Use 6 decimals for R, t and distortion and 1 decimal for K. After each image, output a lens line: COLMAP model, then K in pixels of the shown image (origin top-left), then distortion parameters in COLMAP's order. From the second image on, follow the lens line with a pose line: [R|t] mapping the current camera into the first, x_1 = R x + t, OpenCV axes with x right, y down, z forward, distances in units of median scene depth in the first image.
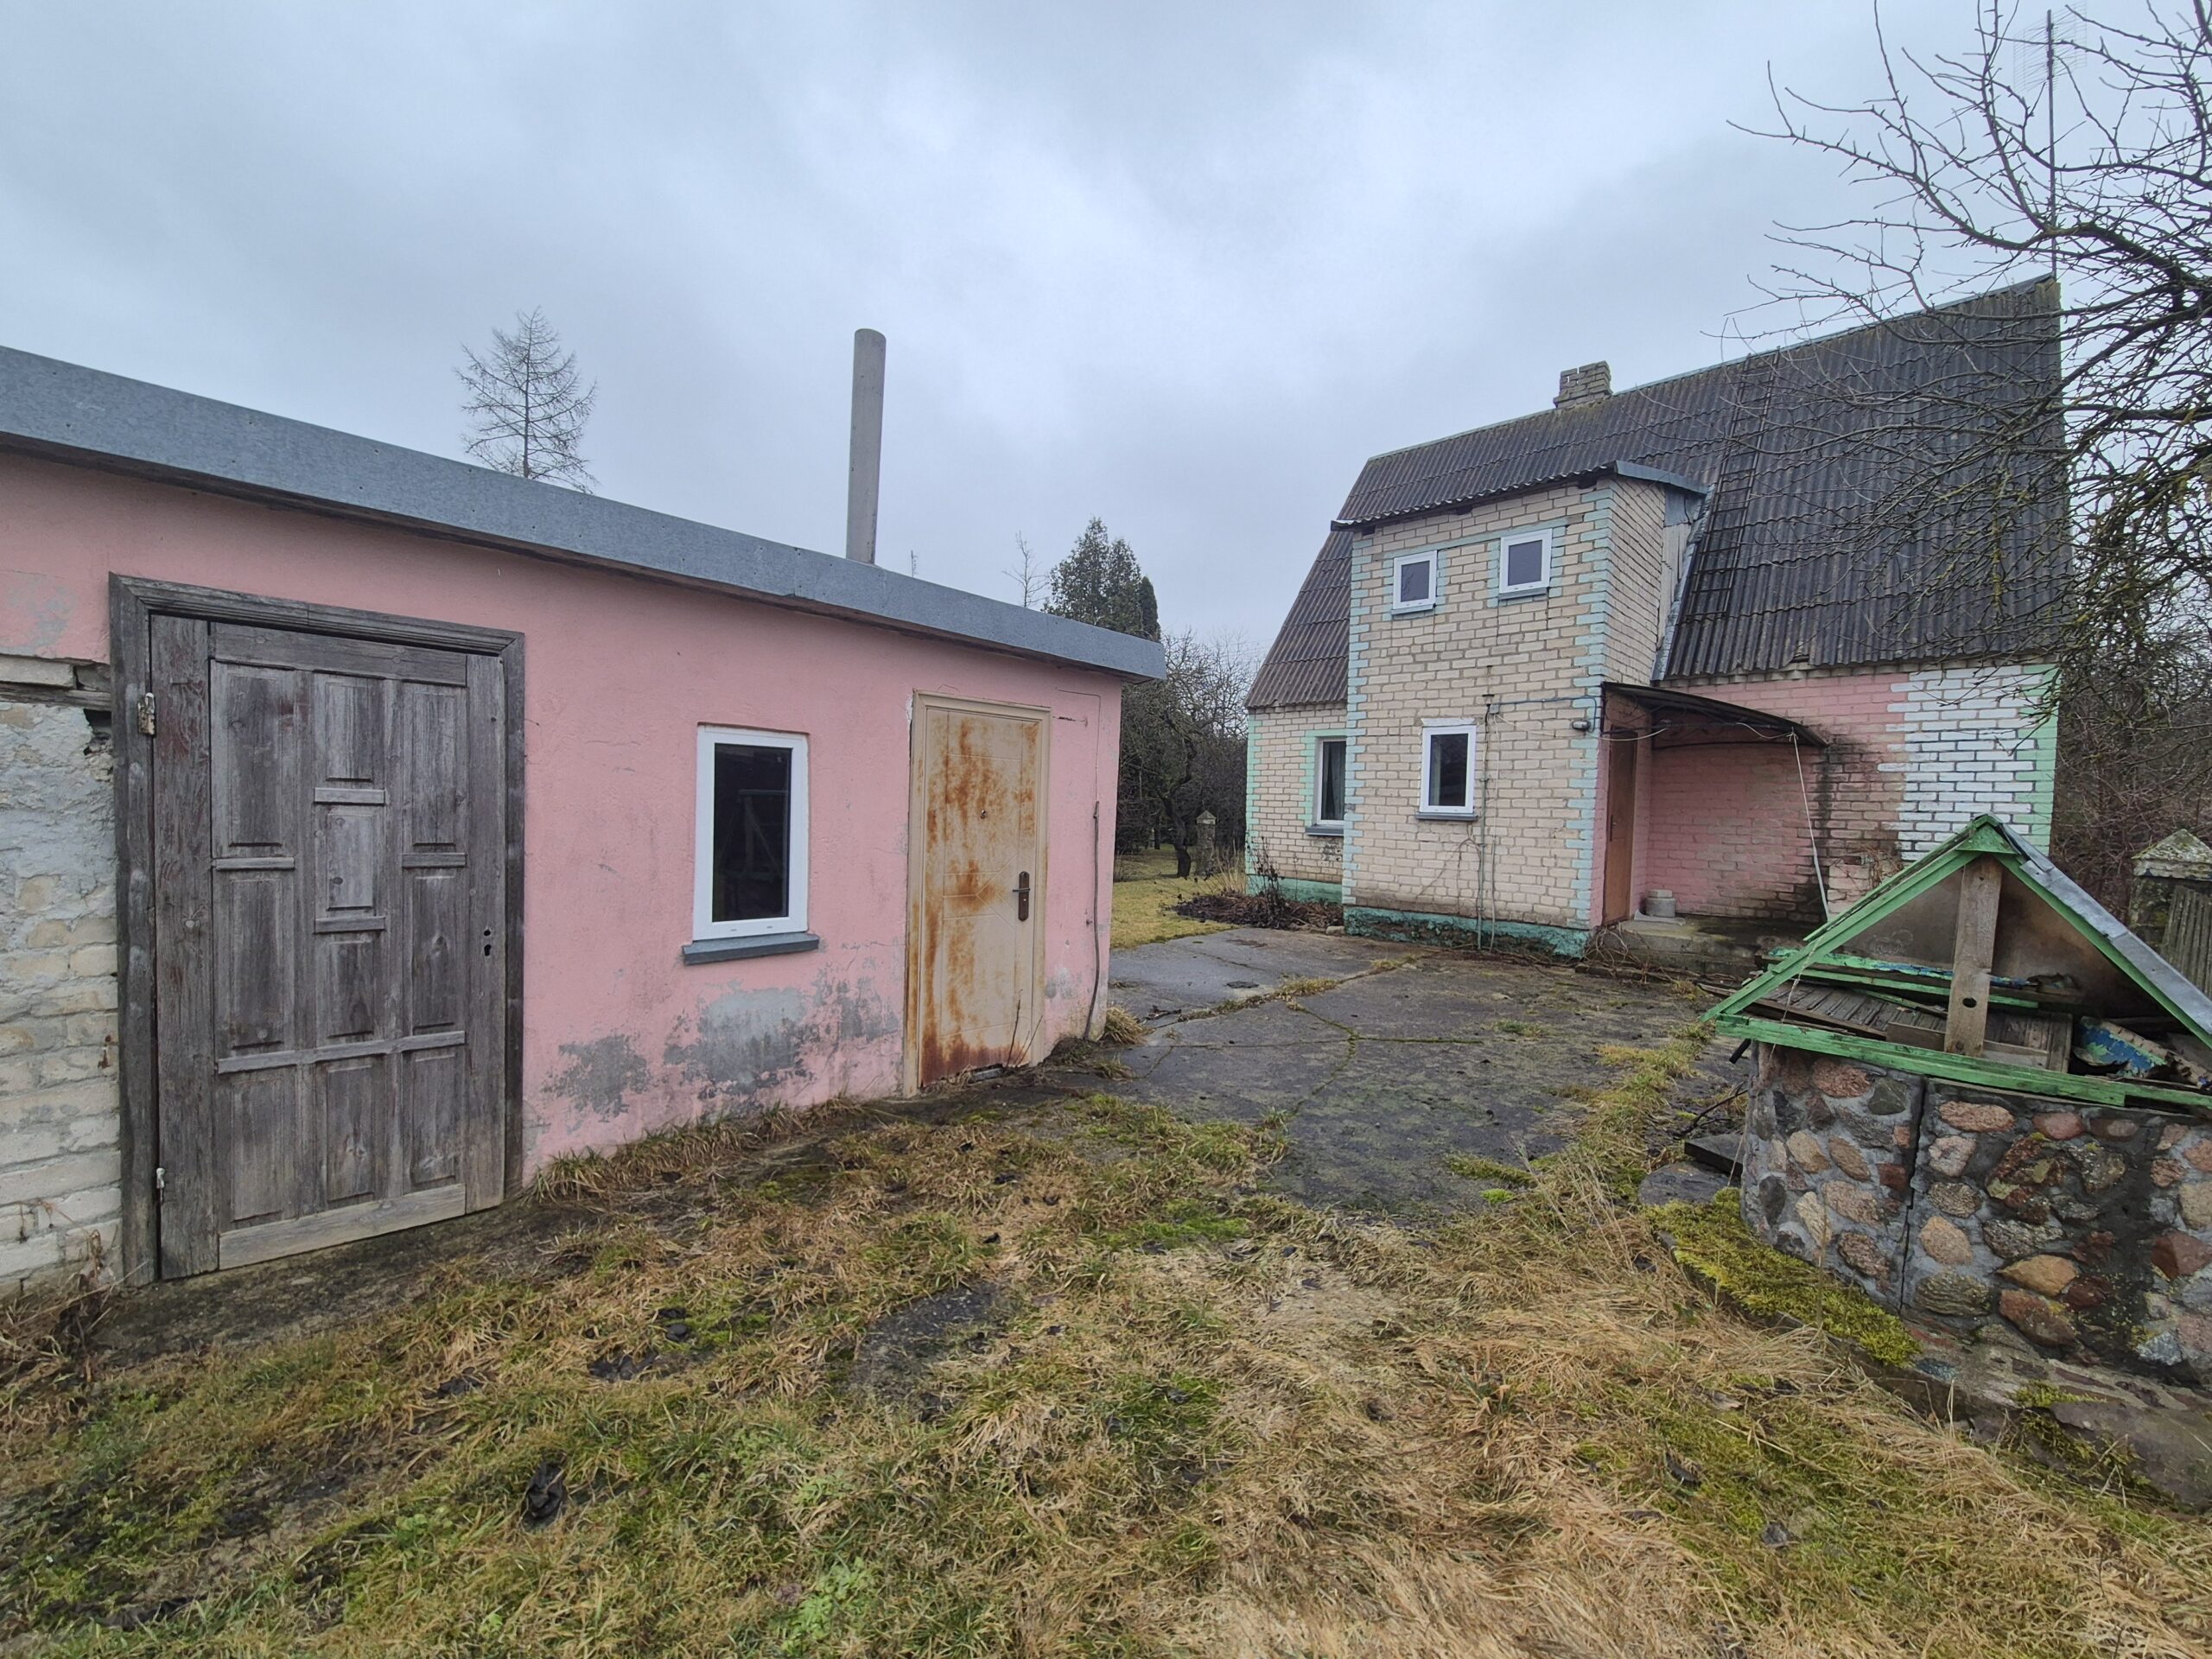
lens RADIAL K [[907.2, 0, 1100.9], [0, 907.2, 841.6], [0, 0, 1]] dist [-0.004006, 0.002450]
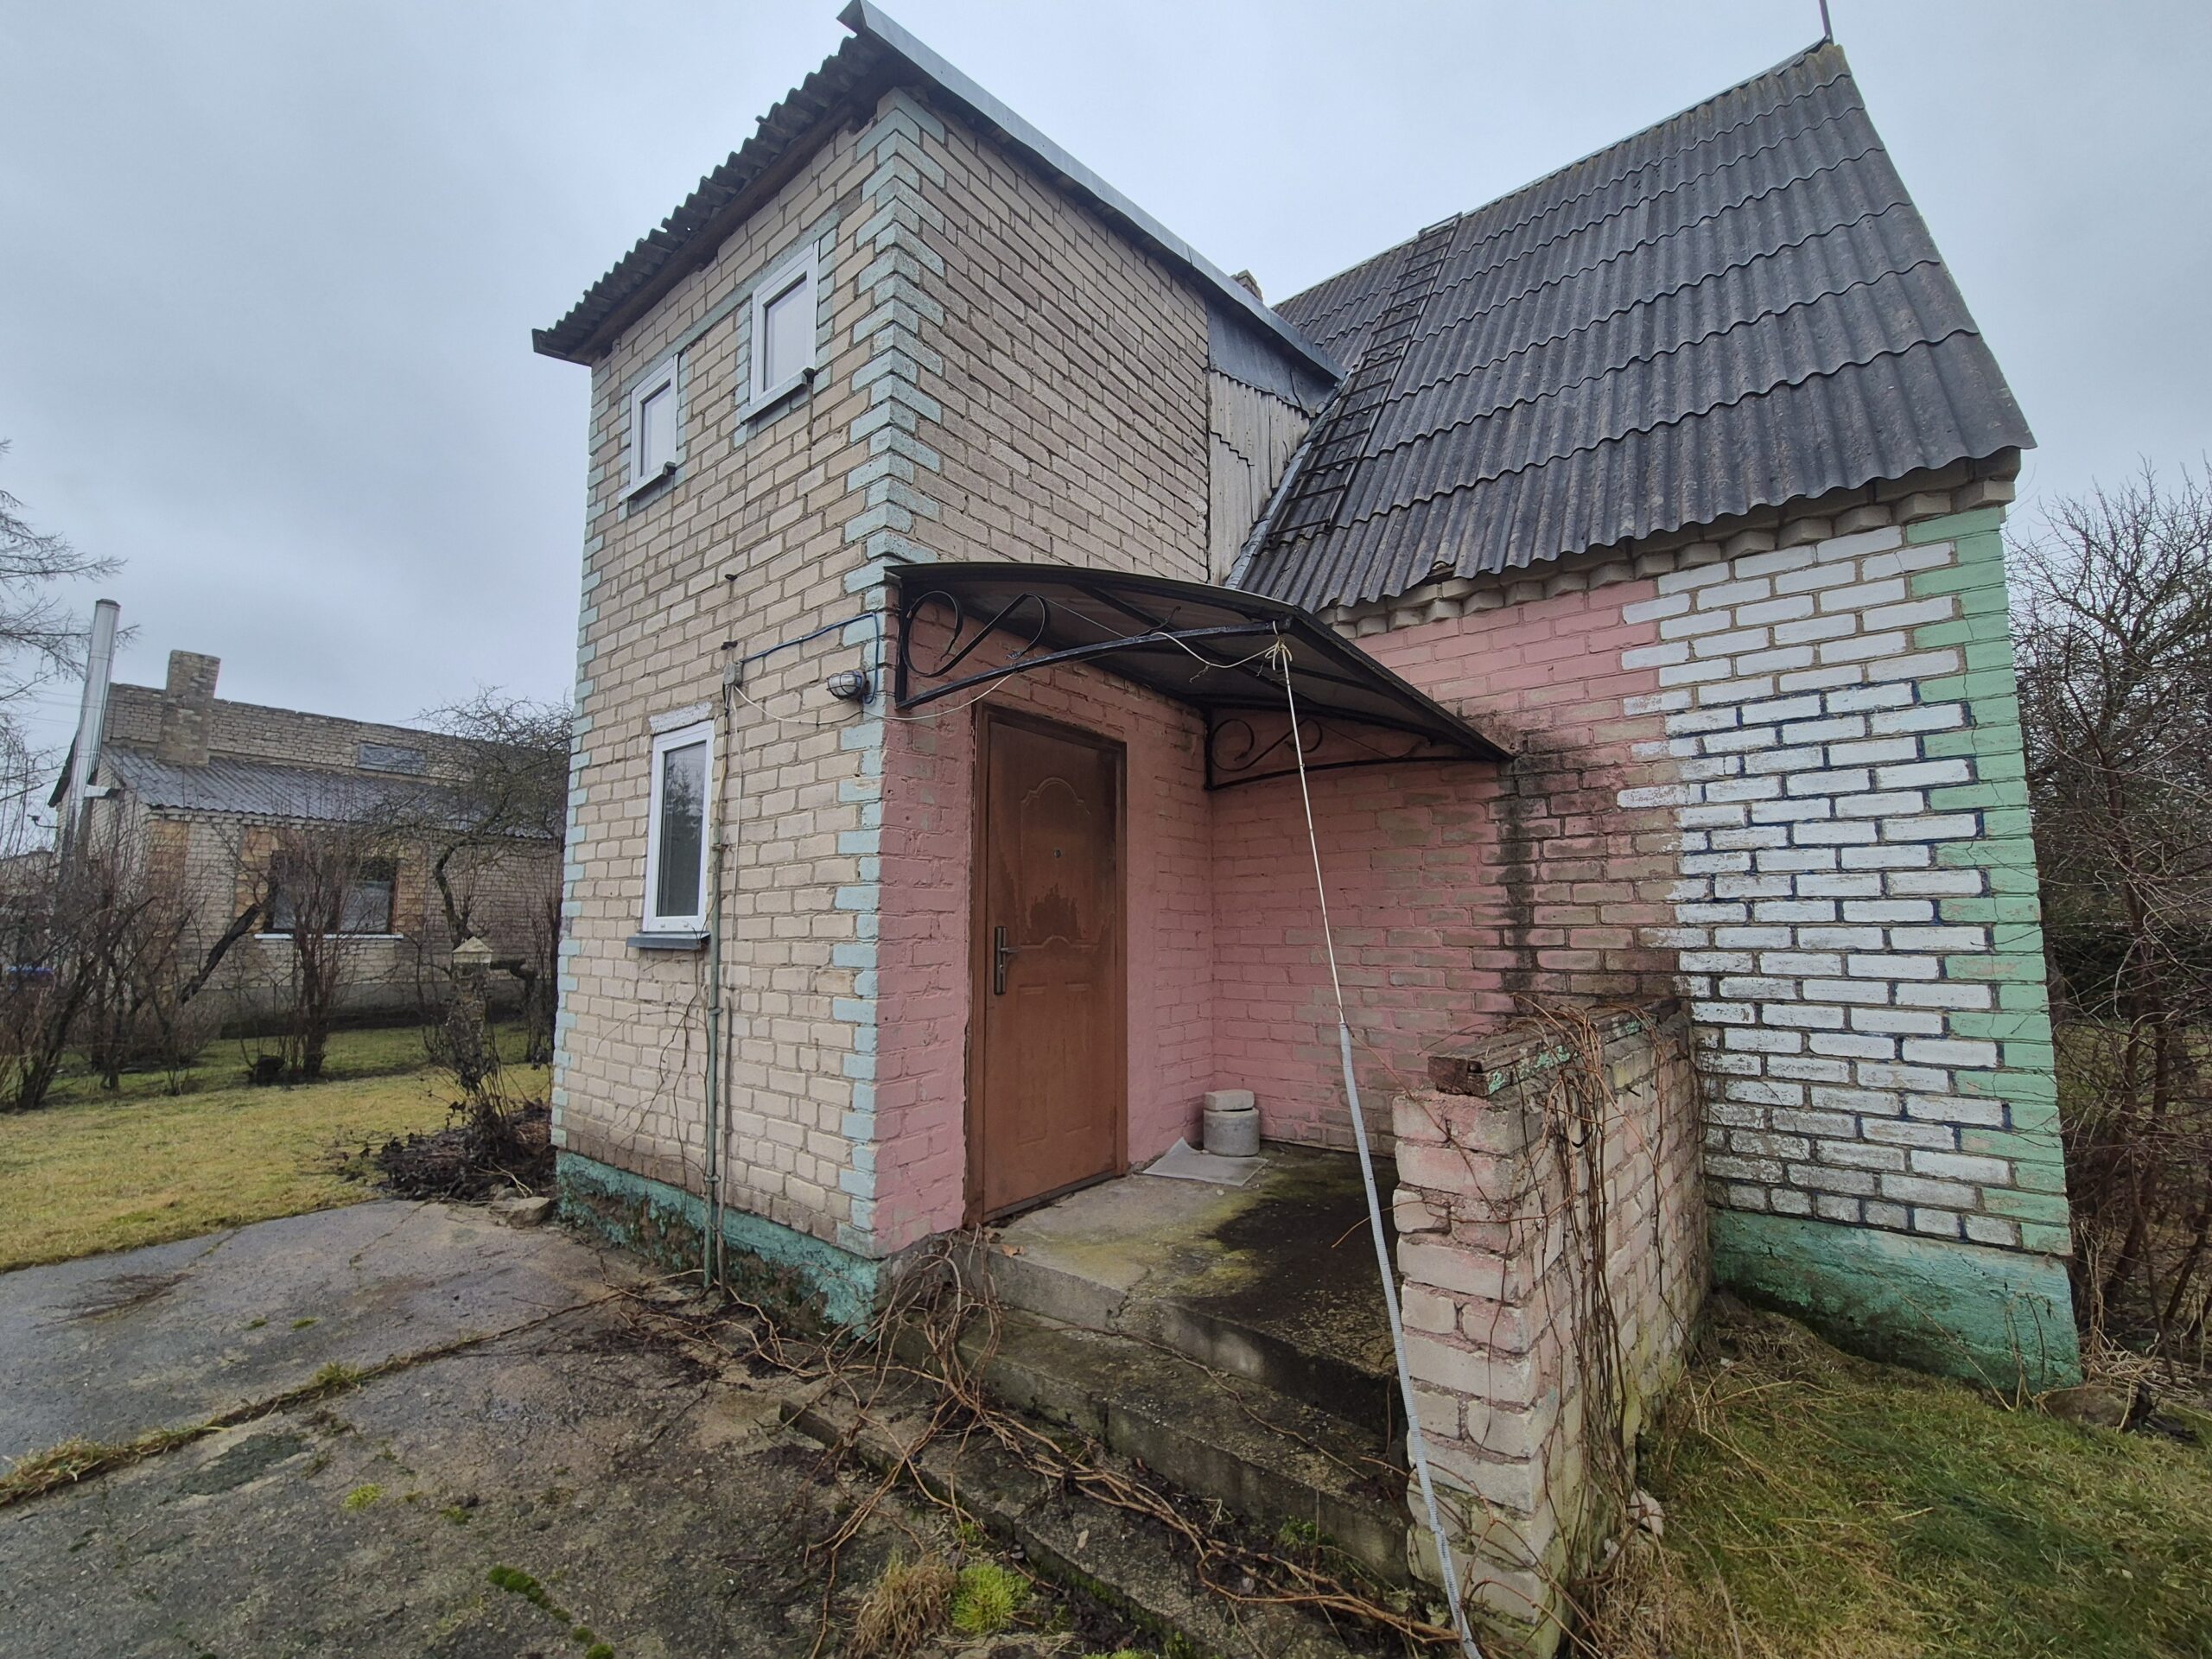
lens RADIAL K [[907.2, 0, 1101.5], [0, 907.2, 840.9], [0, 0, 1]] dist [-0.004006, 0.002450]
pose [[0.994705, -0.013187, 0.101926, 0.595727], [0.027505, 0.989716, -0.140377, -0.010446], [-0.099027, 0.142437, 0.984838, 0.632210]]
